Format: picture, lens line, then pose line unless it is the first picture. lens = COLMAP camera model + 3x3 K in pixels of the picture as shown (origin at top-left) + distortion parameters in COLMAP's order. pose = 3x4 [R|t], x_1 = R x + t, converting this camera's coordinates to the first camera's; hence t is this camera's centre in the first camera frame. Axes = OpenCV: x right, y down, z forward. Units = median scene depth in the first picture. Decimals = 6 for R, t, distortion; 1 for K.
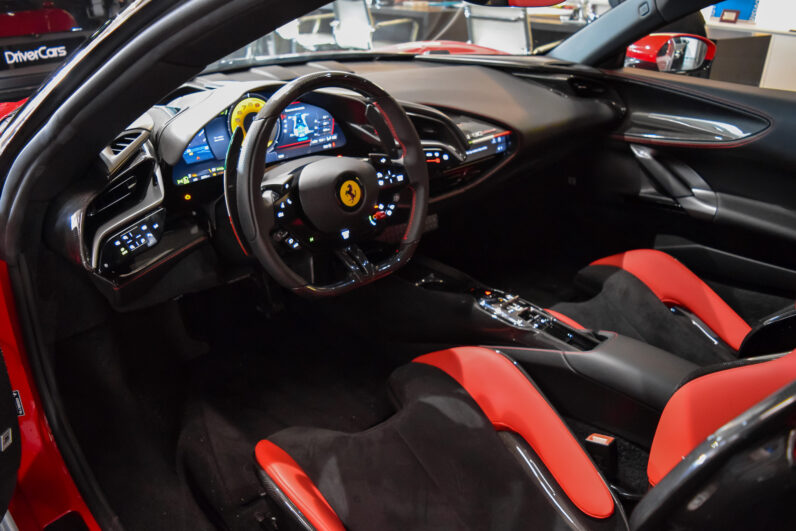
lens RADIAL K [[624.1, 0, 398.0], [0, 624.1, 265.5], [0, 0, 1]] dist [-0.083785, 0.009245]
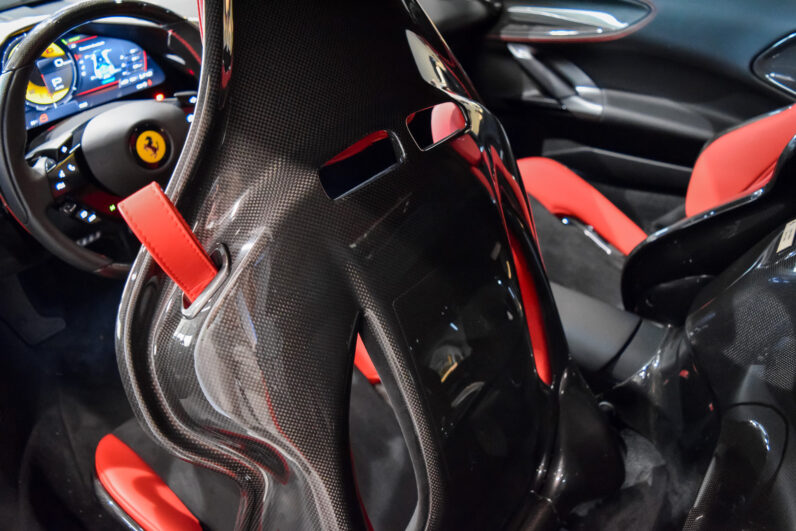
lens RADIAL K [[624.1, 0, 398.0], [0, 624.1, 265.5], [0, 0, 1]] dist [-0.083785, 0.009245]
pose [[0.987025, -0.122570, 0.103717, 0.116275], [0.106572, 0.983258, 0.147801, -0.037098], [-0.120097, -0.134830, 0.983564, 0.107423]]
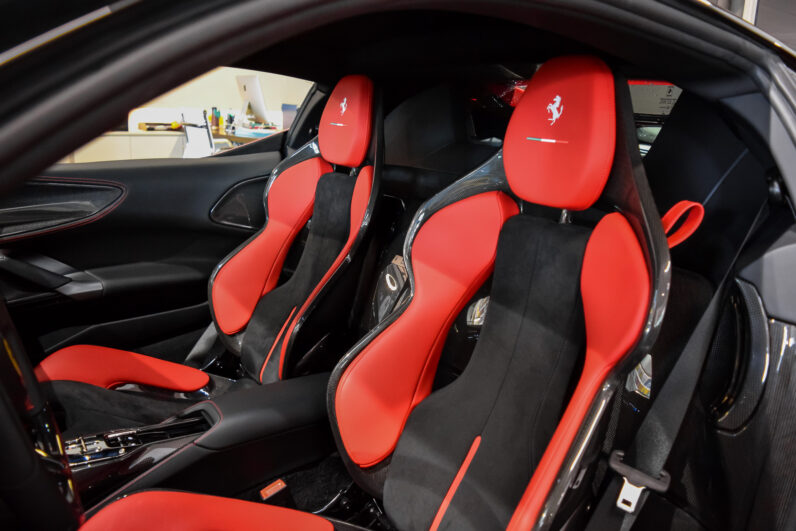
lens RADIAL K [[624.1, 0, 398.0], [0, 624.1, 265.5], [0, 0, 1]] dist [-0.083785, 0.009245]
pose [[0.174331, -0.253119, 0.951598, -0.446593], [0.405098, 0.899264, 0.164986, -0.114310], [-0.897499, 0.356728, 0.259307, 0.383468]]
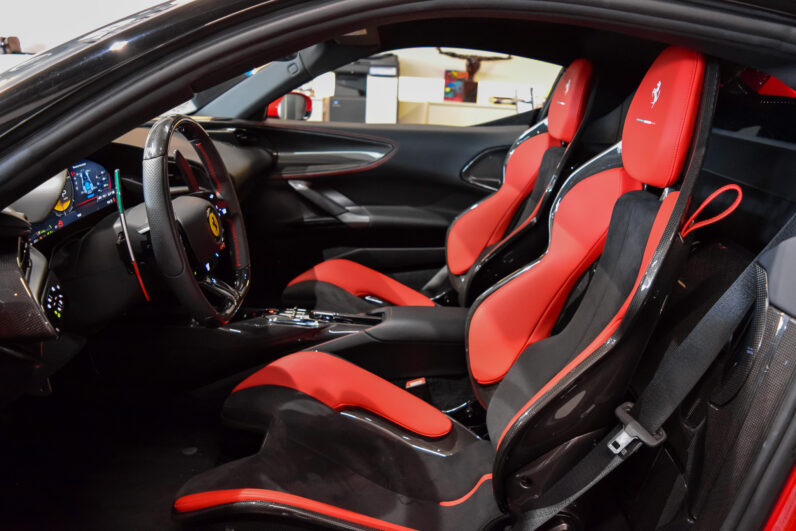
lens RADIAL K [[624.1, 0, 398.0], [0, 624.1, 265.5], [0, 0, 1]] dist [-0.083785, 0.009245]
pose [[0.690669, -0.204743, 0.693583, -0.494154], [0.287716, 0.957708, -0.003795, 0.037514], [-0.663473, 0.202176, 0.720367, 0.032262]]
